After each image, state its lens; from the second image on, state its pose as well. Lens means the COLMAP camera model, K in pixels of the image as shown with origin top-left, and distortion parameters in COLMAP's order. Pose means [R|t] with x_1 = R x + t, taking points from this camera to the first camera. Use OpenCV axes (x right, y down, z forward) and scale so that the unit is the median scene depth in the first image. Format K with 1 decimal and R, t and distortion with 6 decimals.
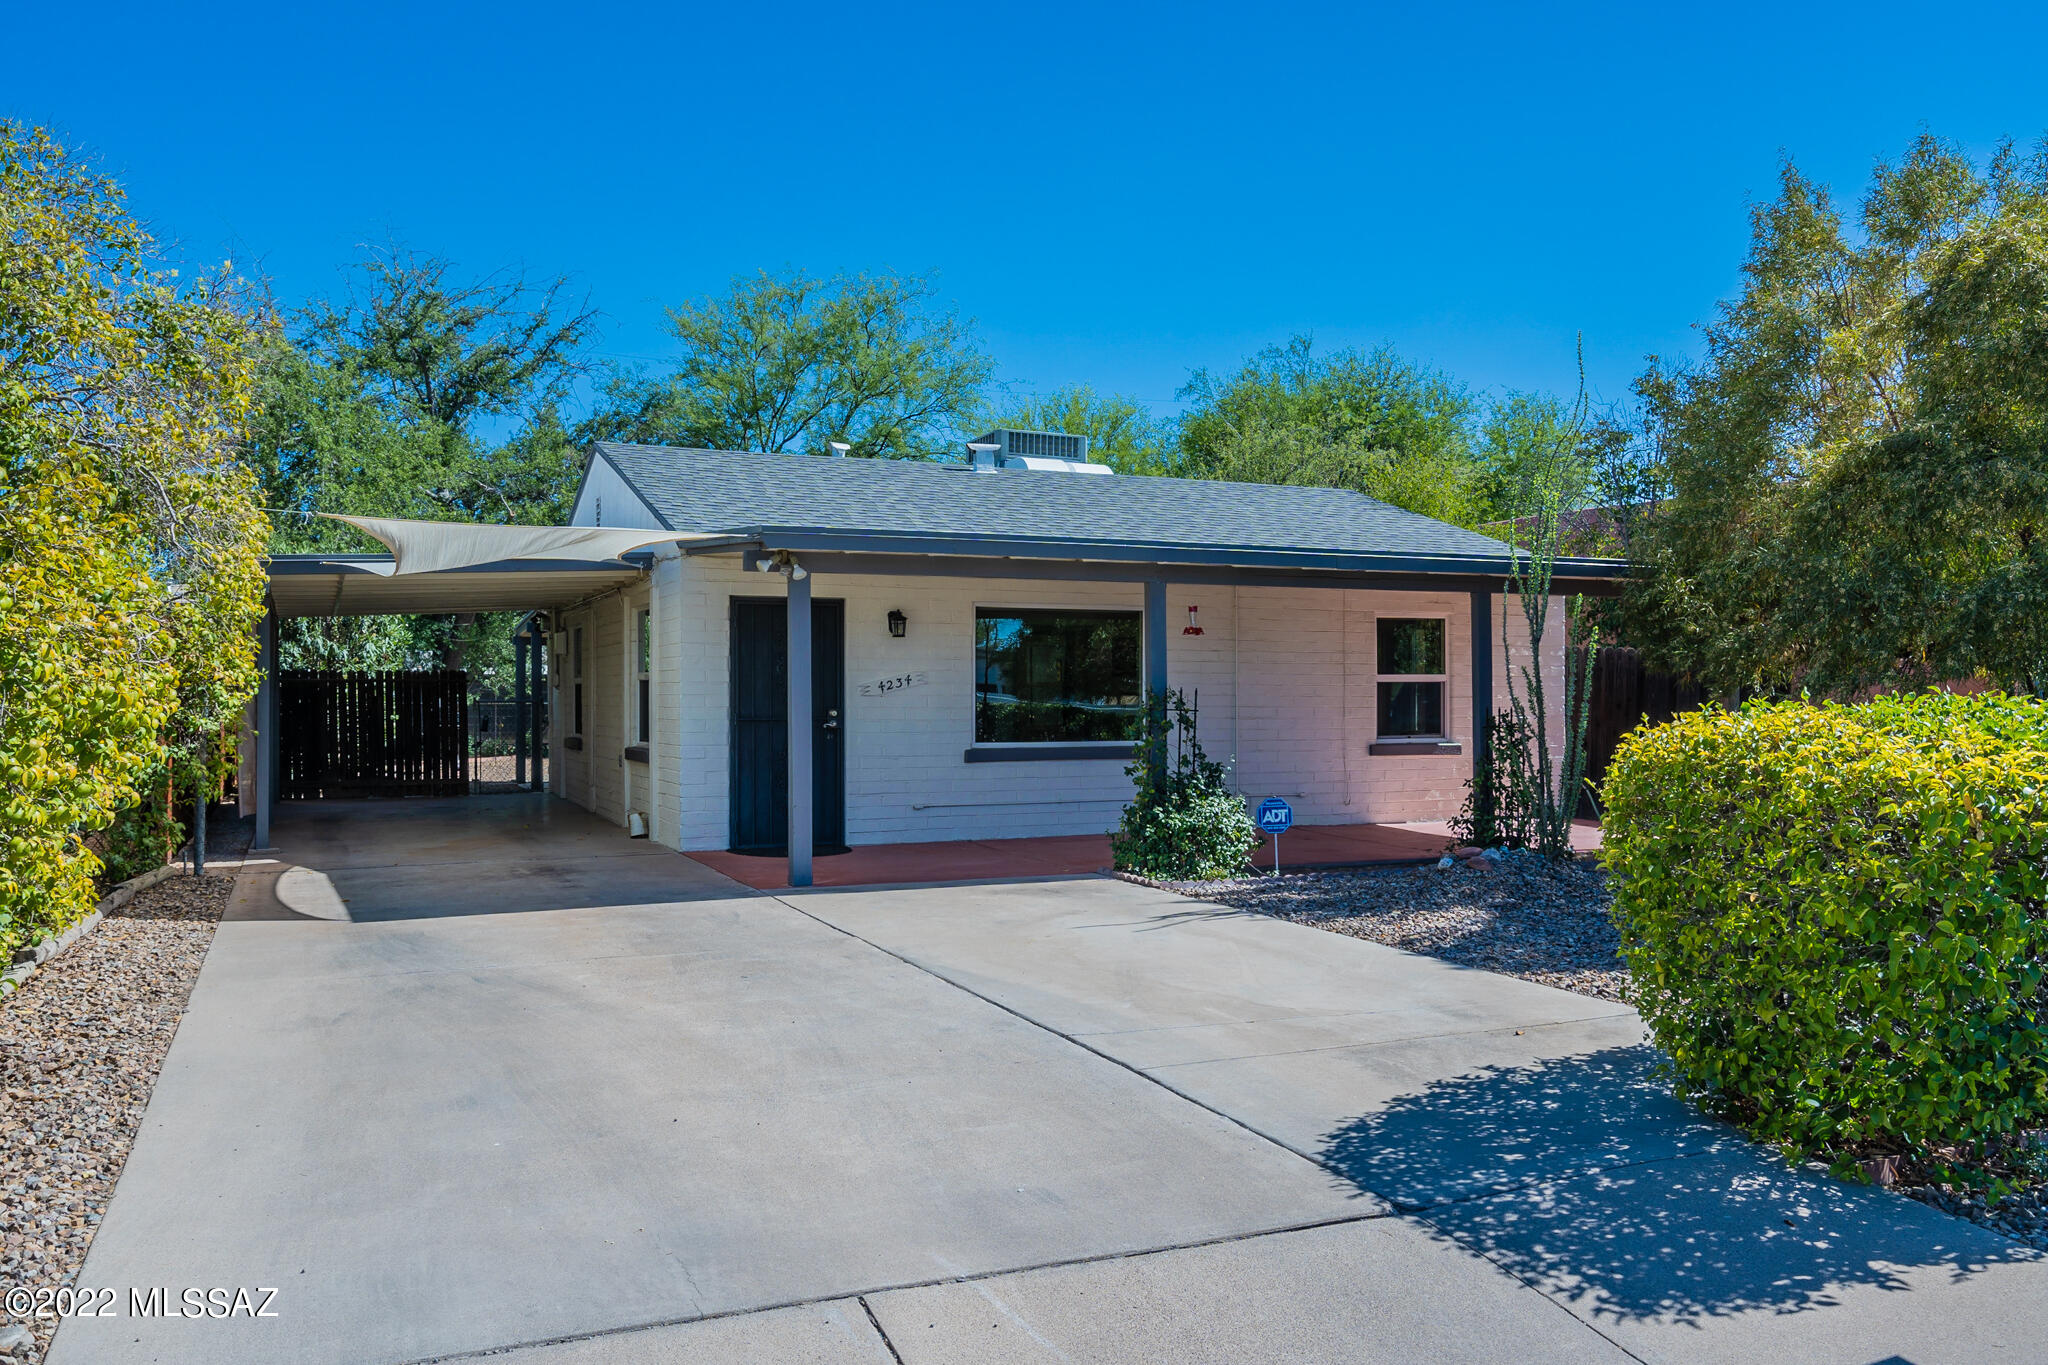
lens RADIAL K [[1597.5, 0, 1022.4], [0, 1597.5, 690.8], [0, 0, 1]] dist [0.021415, -0.005013]
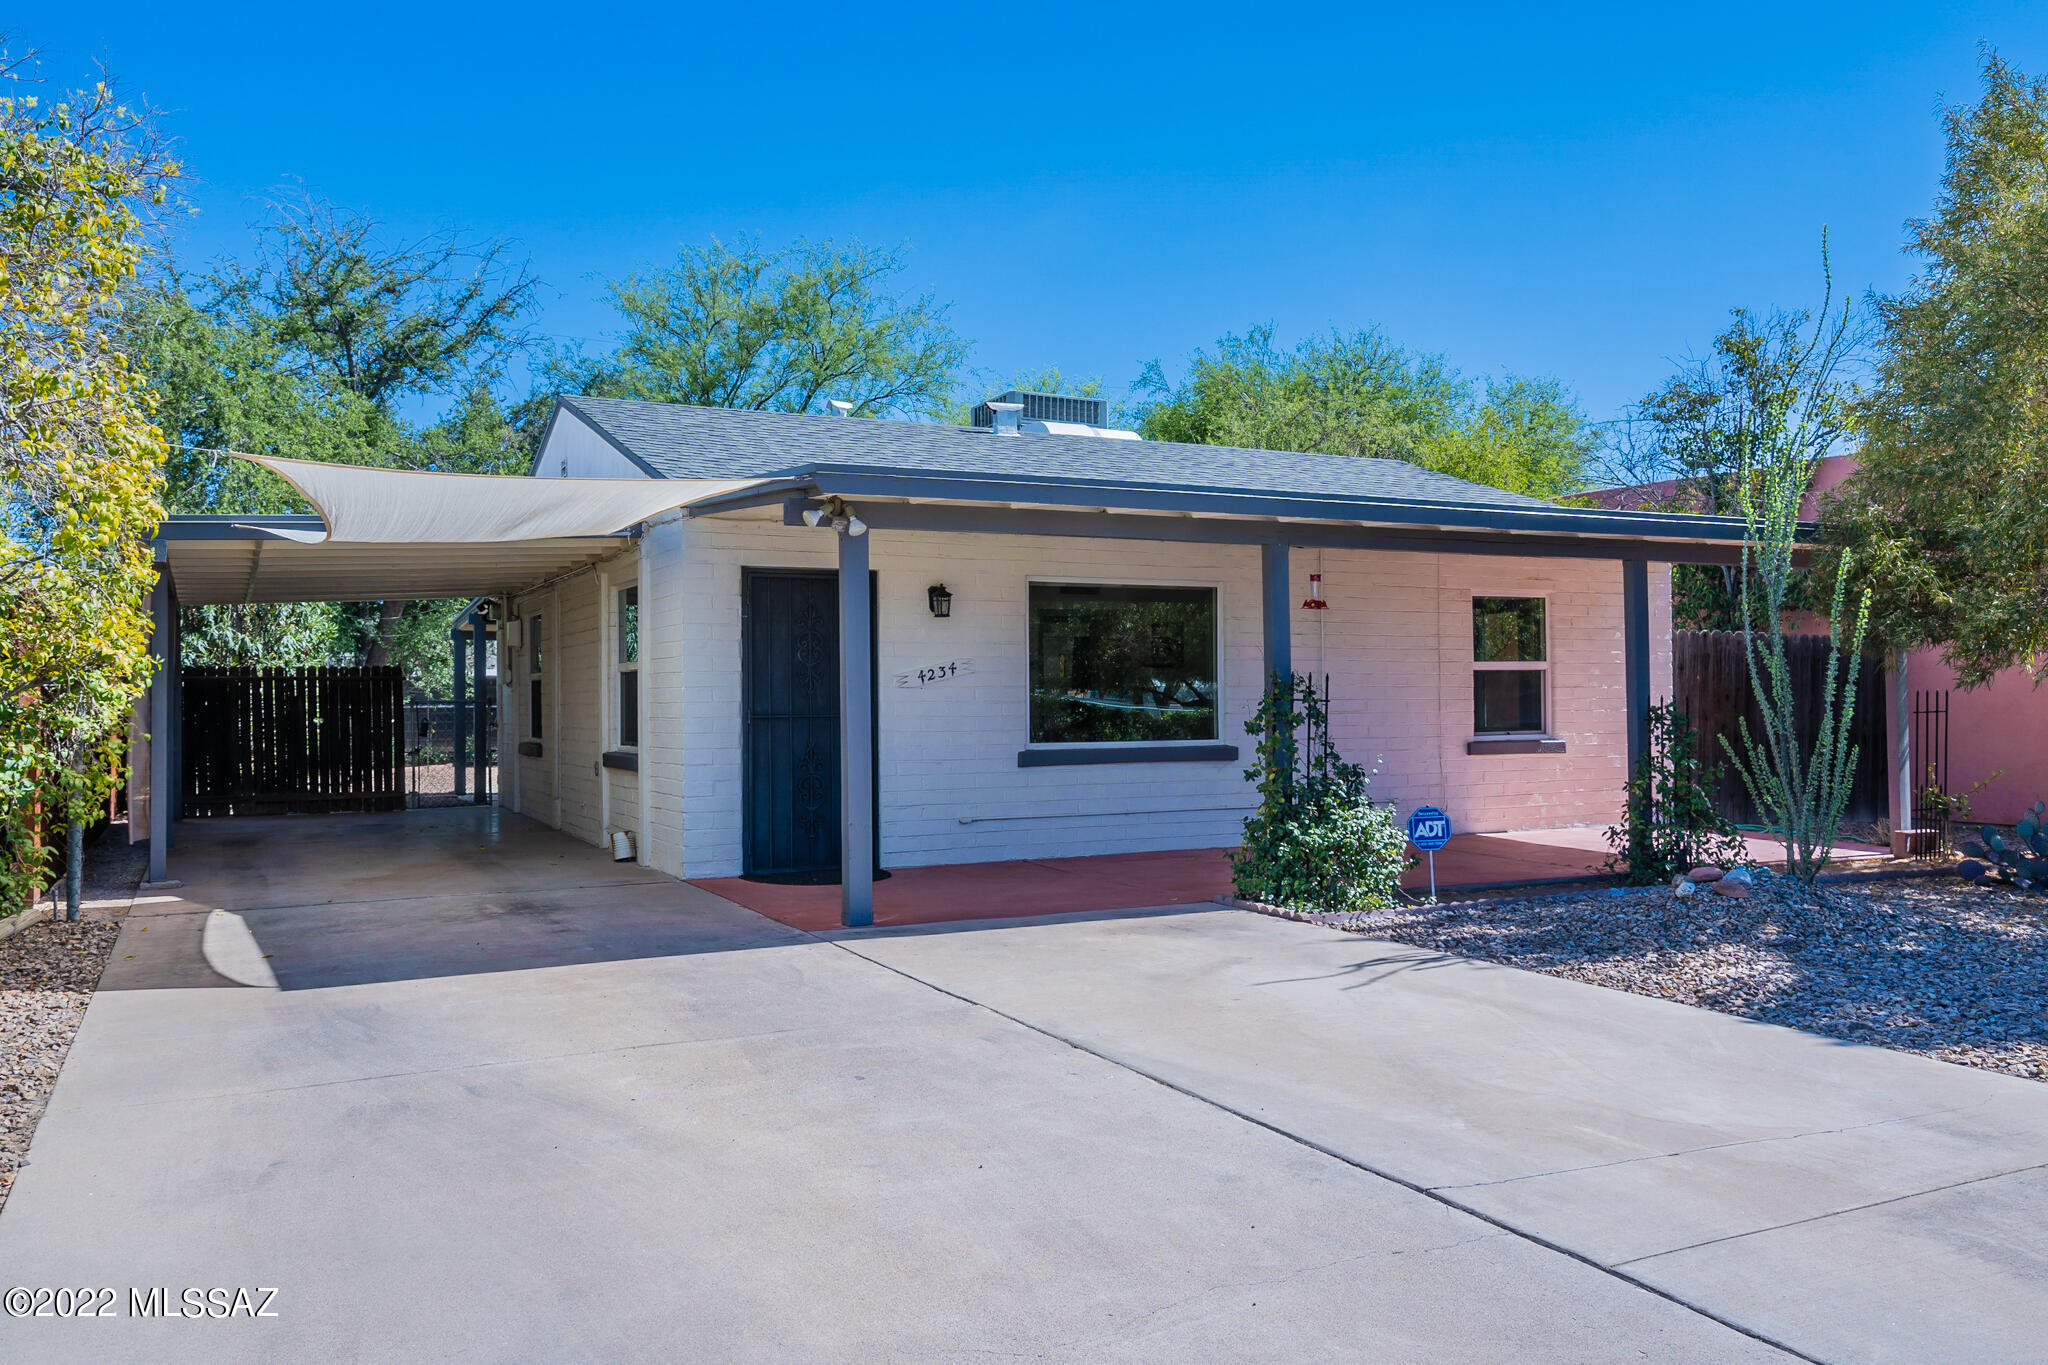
lens RADIAL K [[1597.5, 0, 1025.7], [0, 1597.5, 675.2], [0, 0, 1]] dist [0.021415, -0.005013]
pose [[0.998780, -0.006240, 0.048988, -0.074611], [0.006842, 0.999903, -0.012132, 0.007133], [-0.048907, 0.012452, 0.998726, 0.165597]]
